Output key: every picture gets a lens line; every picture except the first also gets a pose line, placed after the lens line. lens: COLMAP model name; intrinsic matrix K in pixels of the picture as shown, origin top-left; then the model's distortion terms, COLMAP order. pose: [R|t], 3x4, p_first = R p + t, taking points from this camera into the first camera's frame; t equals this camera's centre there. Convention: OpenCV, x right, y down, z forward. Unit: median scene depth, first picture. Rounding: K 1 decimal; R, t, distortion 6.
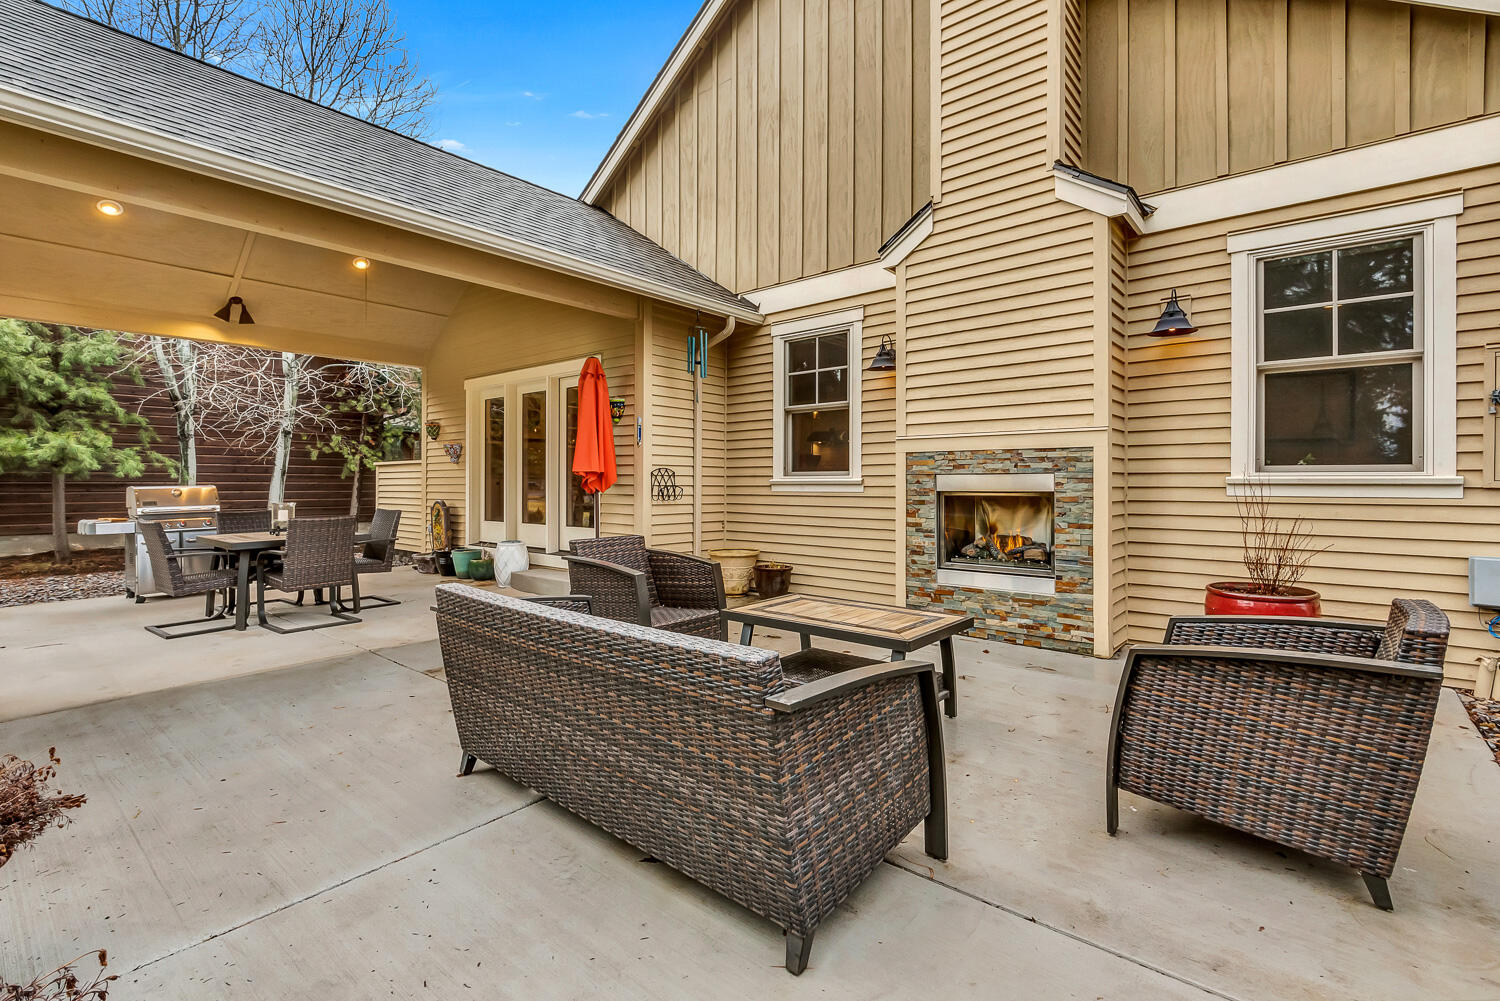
lens RADIAL K [[683.5, 0, 739.1], [0, 683.5, 482.4], [0, 0, 1]] dist [0.027863, -0.000554]
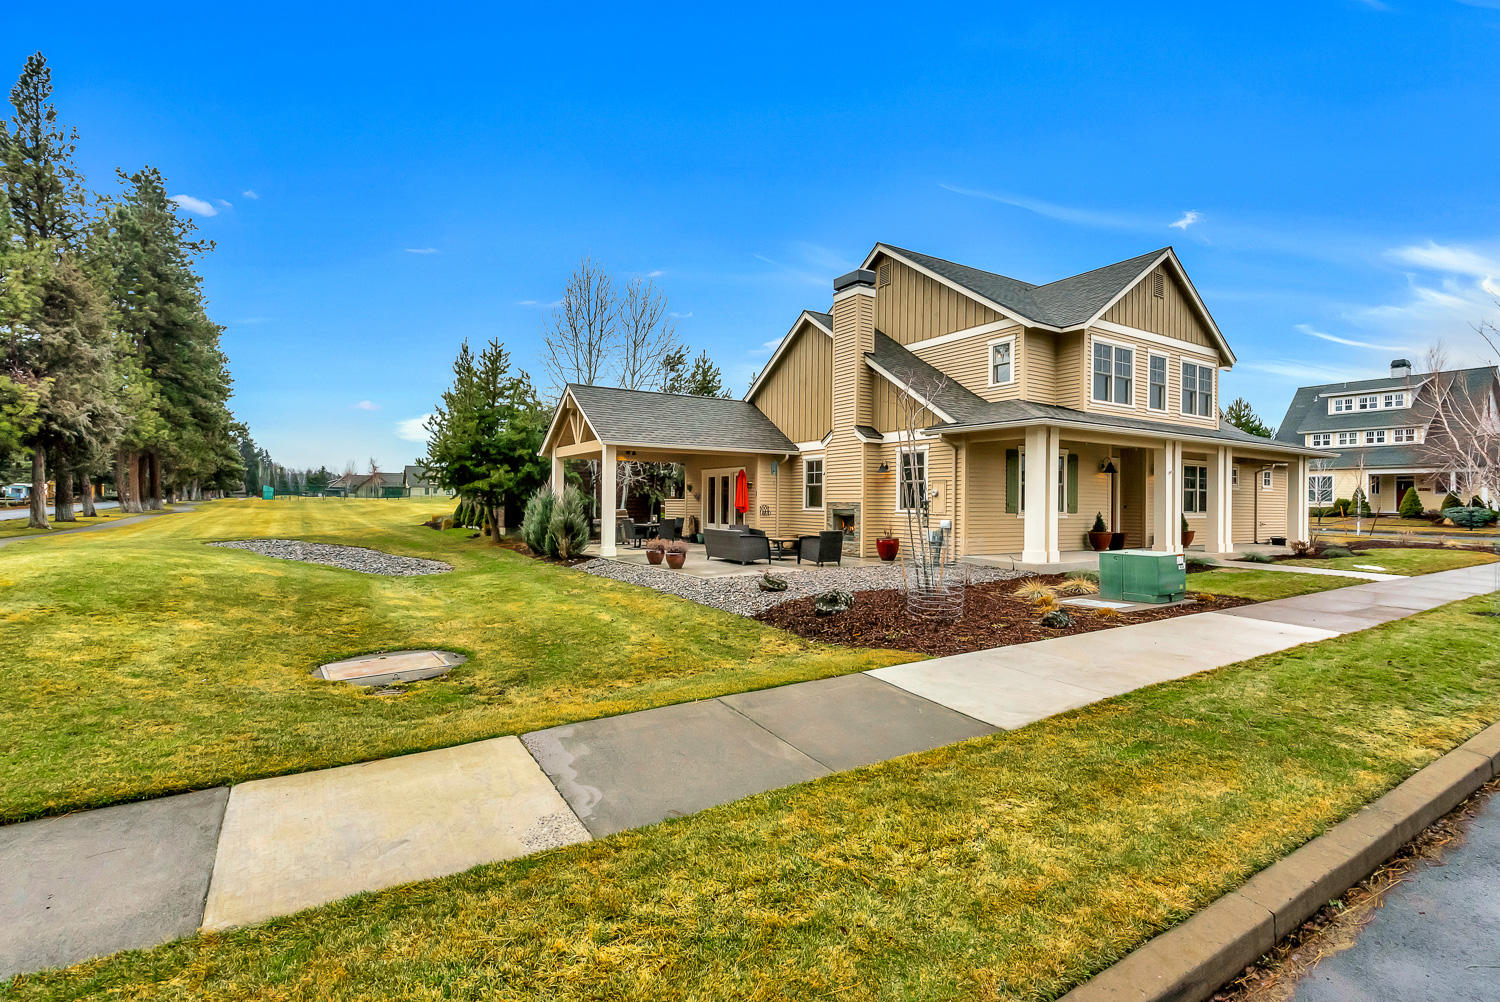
lens RADIAL K [[692.2, 0, 739.9], [0, 692.2, 487.7], [0, 0, 1]] dist [0.003034, -0.000450]
pose [[0.954265, 0.003755, -0.298938, 0.672790], [-0.011680, 0.999626, -0.024727, -0.019286], [0.298733, 0.027088, 0.953952, -1.870688]]
